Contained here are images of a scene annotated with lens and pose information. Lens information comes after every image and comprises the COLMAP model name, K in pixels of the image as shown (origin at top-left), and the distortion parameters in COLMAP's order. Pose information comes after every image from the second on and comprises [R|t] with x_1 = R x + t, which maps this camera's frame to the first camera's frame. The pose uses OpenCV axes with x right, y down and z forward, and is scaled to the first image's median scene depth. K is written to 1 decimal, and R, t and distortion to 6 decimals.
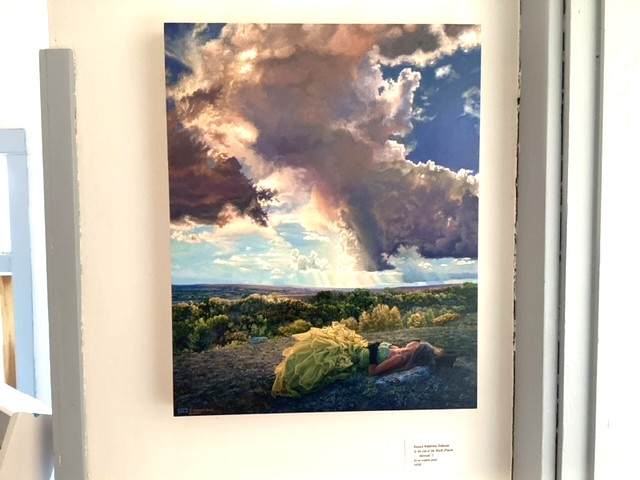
lens RADIAL K [[573.7, 0, 320.7], [0, 573.7, 240.1], [0, 0, 1]] dist [0.086168, -0.132388]
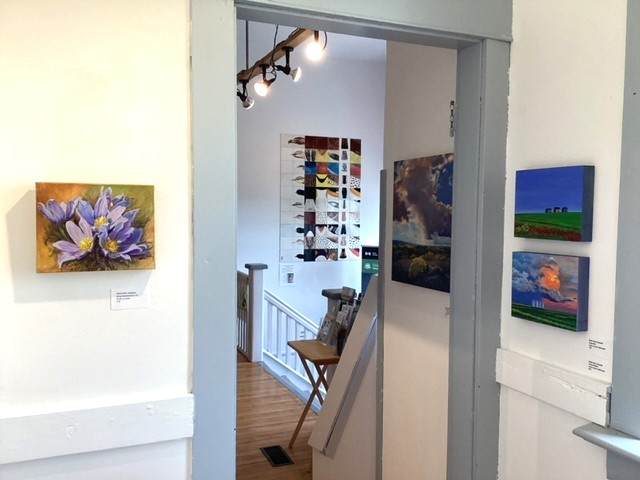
lens RADIAL K [[573.7, 0, 319.7], [0, 573.7, 239.8], [0, 0, 1]] dist [0.086168, -0.132388]
pose [[0.357541, 0.058850, -0.932041, 2.632697], [-0.072591, 0.996744, 0.035089, -0.007239], [0.931072, 0.055112, 0.360649, -0.563937]]
